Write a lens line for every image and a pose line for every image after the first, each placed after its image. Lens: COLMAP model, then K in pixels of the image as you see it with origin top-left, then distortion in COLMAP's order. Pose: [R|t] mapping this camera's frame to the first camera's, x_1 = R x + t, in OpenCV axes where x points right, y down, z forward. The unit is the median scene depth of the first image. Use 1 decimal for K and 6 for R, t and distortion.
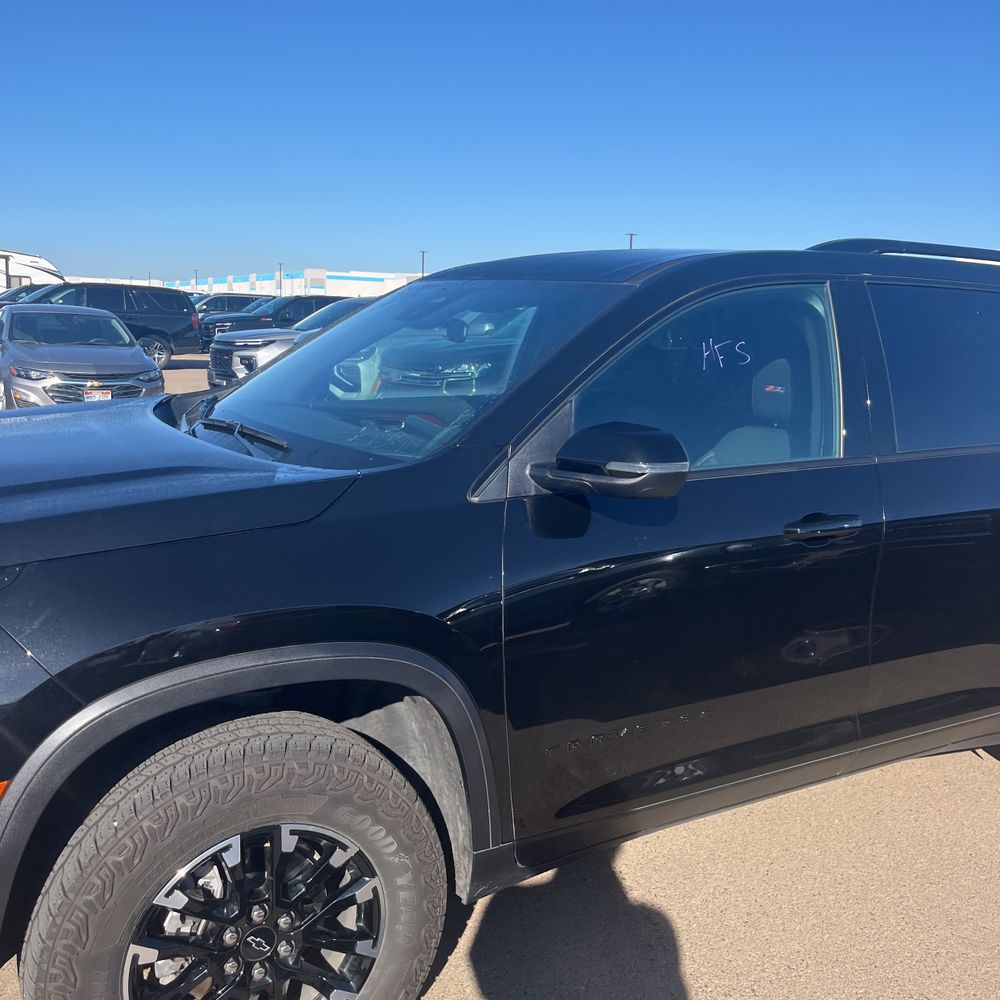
lens RADIAL K [[1015.9, 0, 496.3], [0, 1015.9, 496.0], [0, 0, 1]] dist [0.021794, 0.000000]
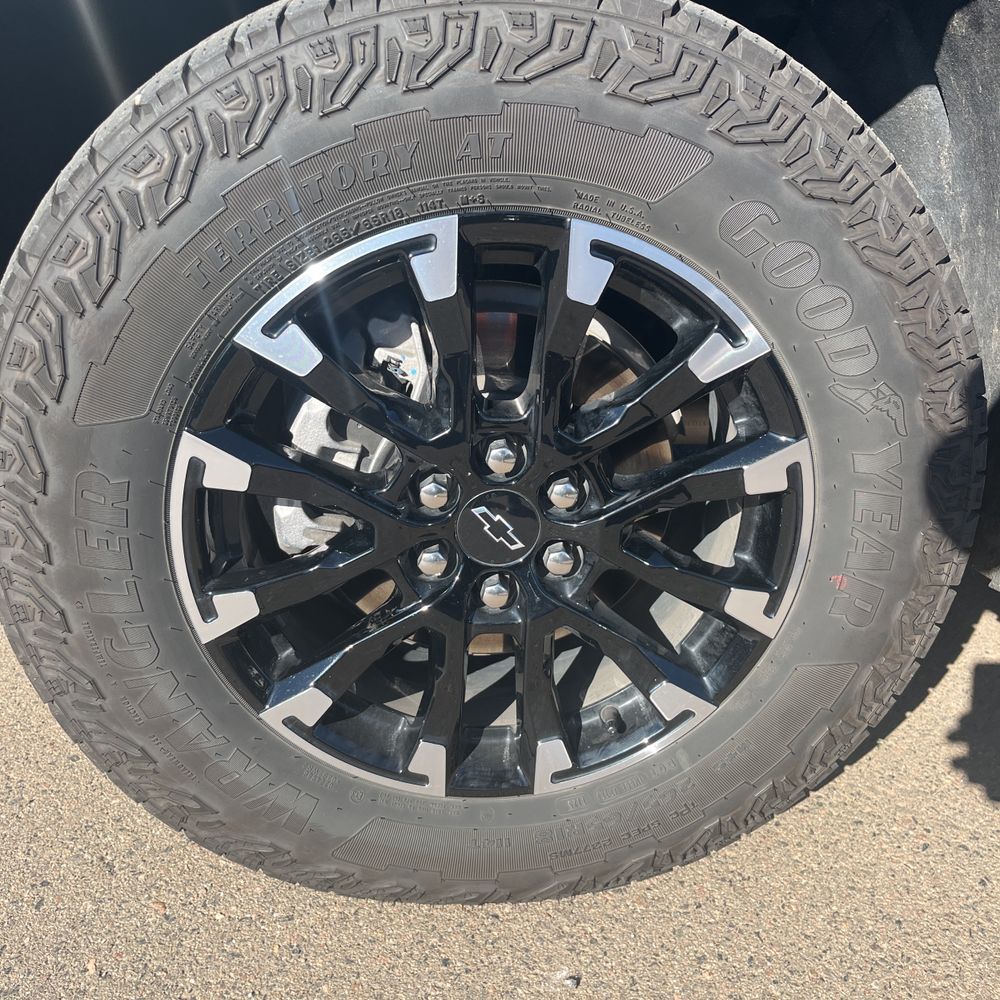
lens RADIAL K [[1015.9, 0, 507.6], [0, 1015.9, 502.1], [0, 0, 1]] dist [0.021794, 0.000000]
pose [[0.913211, 0.170918, -0.369909, -0.076403], [-0.093872, 0.971606, 0.217188, 0.338164], [0.396526, -0.163614, 0.903326, 0.628195]]
